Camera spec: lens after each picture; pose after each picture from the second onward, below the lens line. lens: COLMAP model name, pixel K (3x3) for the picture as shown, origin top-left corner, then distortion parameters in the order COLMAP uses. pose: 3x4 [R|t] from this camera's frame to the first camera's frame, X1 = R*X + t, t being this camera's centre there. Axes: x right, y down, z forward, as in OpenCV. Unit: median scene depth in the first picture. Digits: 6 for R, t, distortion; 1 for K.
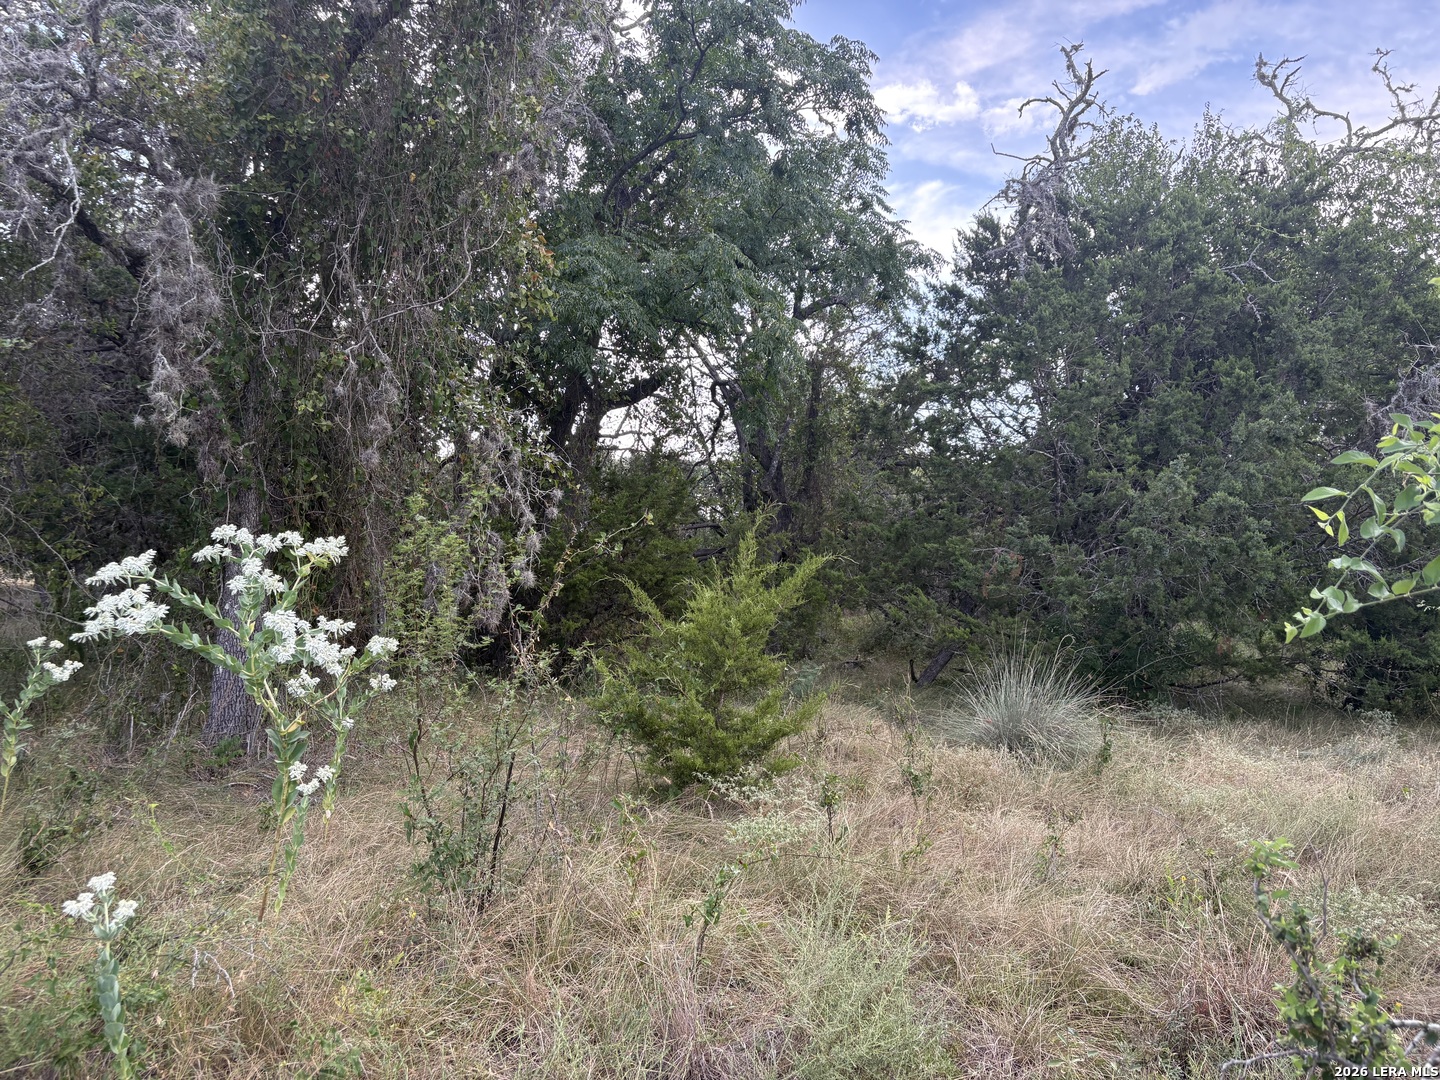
lens RADIAL K [[1085.5, 0, 717.5], [0, 1085.5, 544.3], [0, 0, 1]] dist [0.059396, -0.062054]
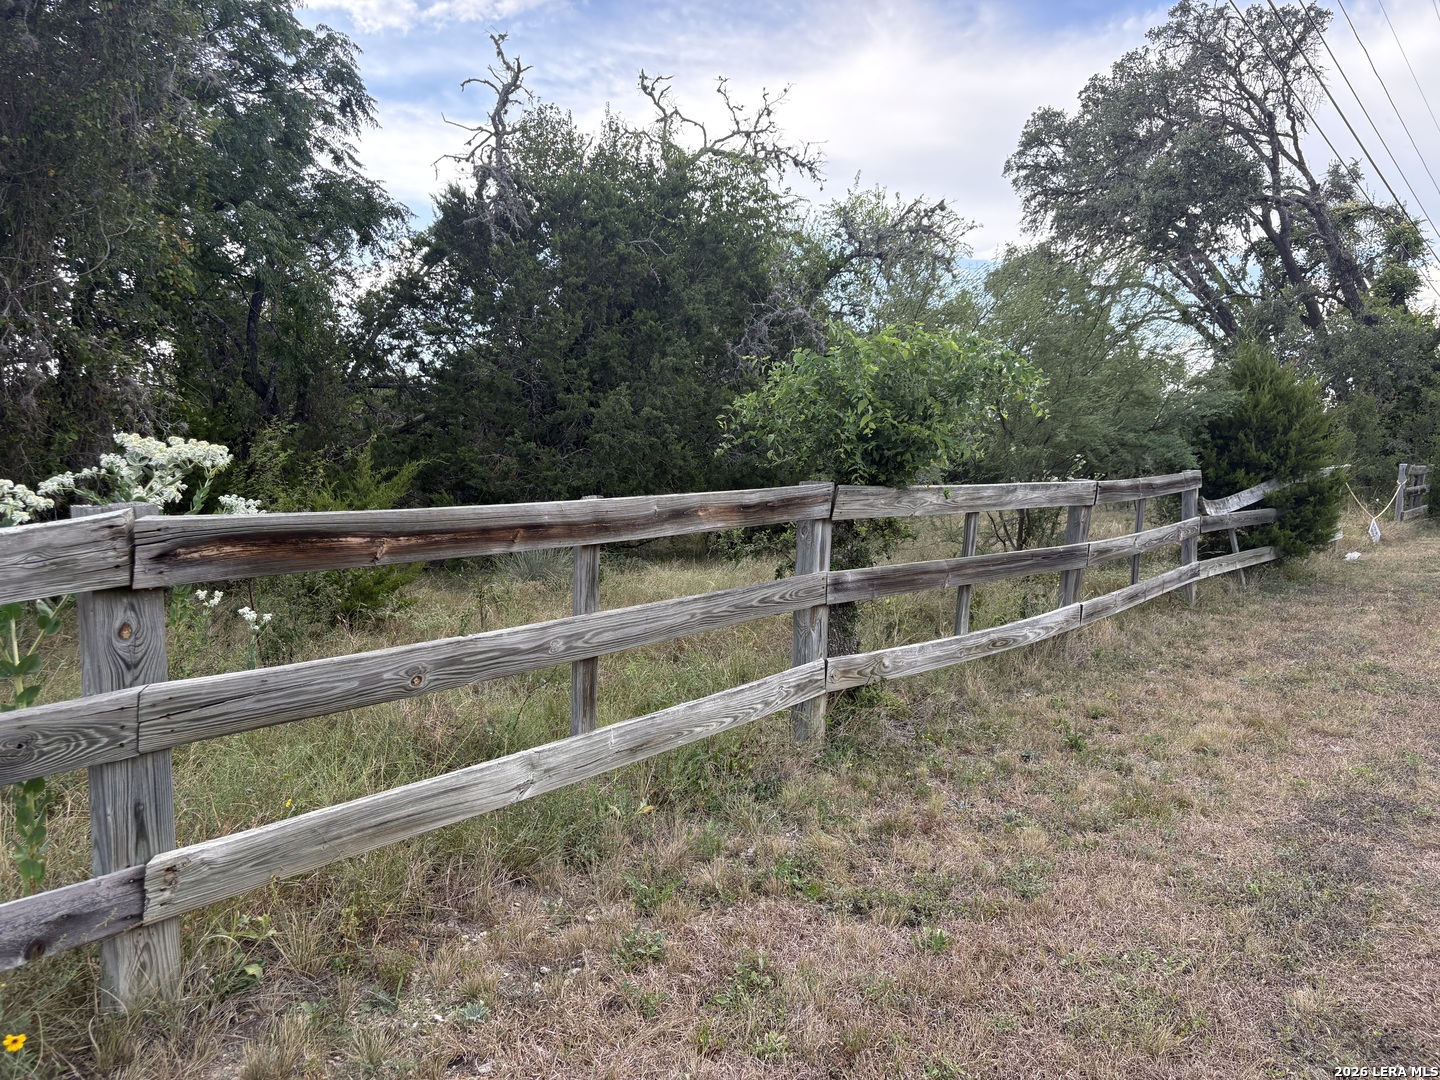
lens RADIAL K [[1085.5, 0, 723.0], [0, 1085.5, 546.2], [0, 0, 1]] dist [0.059396, -0.062054]
pose [[0.864763, -0.097145, 0.492694, -0.133079], [0.058053, 0.993872, 0.094069, 0.004451], [-0.498813, -0.052745, 0.865103, -0.226763]]
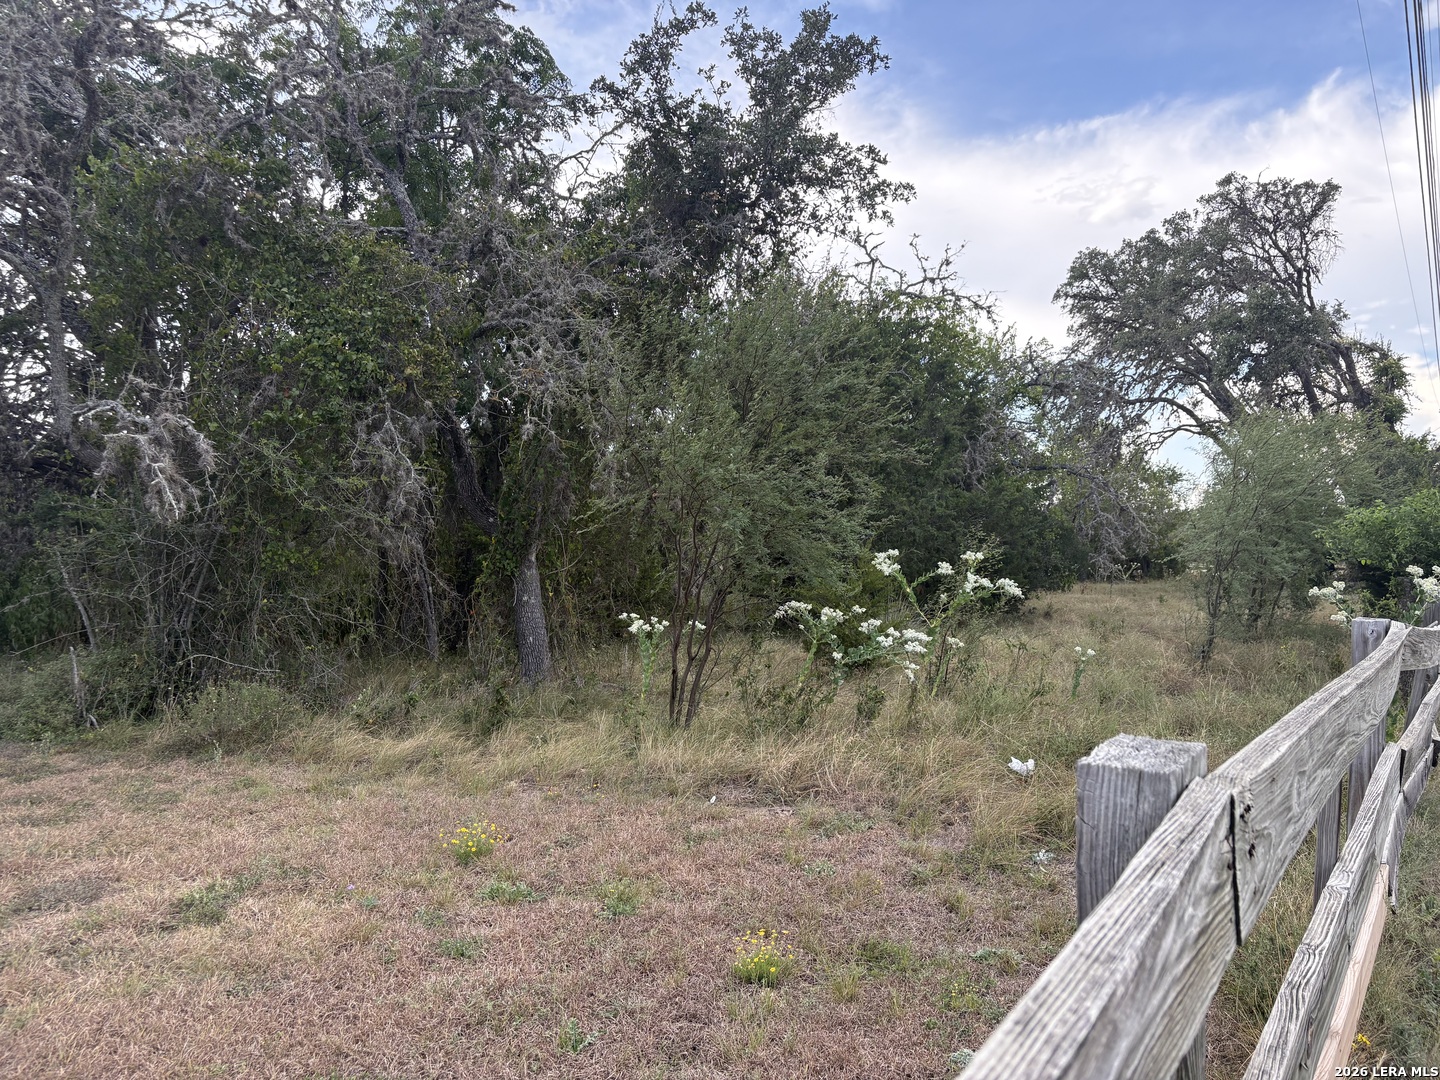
lens RADIAL K [[1085.5, 0, 738.9], [0, 1085.5, 528.3], [0, 0, 1]] dist [0.059396, -0.062054]
pose [[0.824252, -0.028168, 0.565522, -0.603218], [0.025557, 0.999595, 0.012540, -0.031846], [-0.565646, 0.004117, 0.824638, -0.228292]]
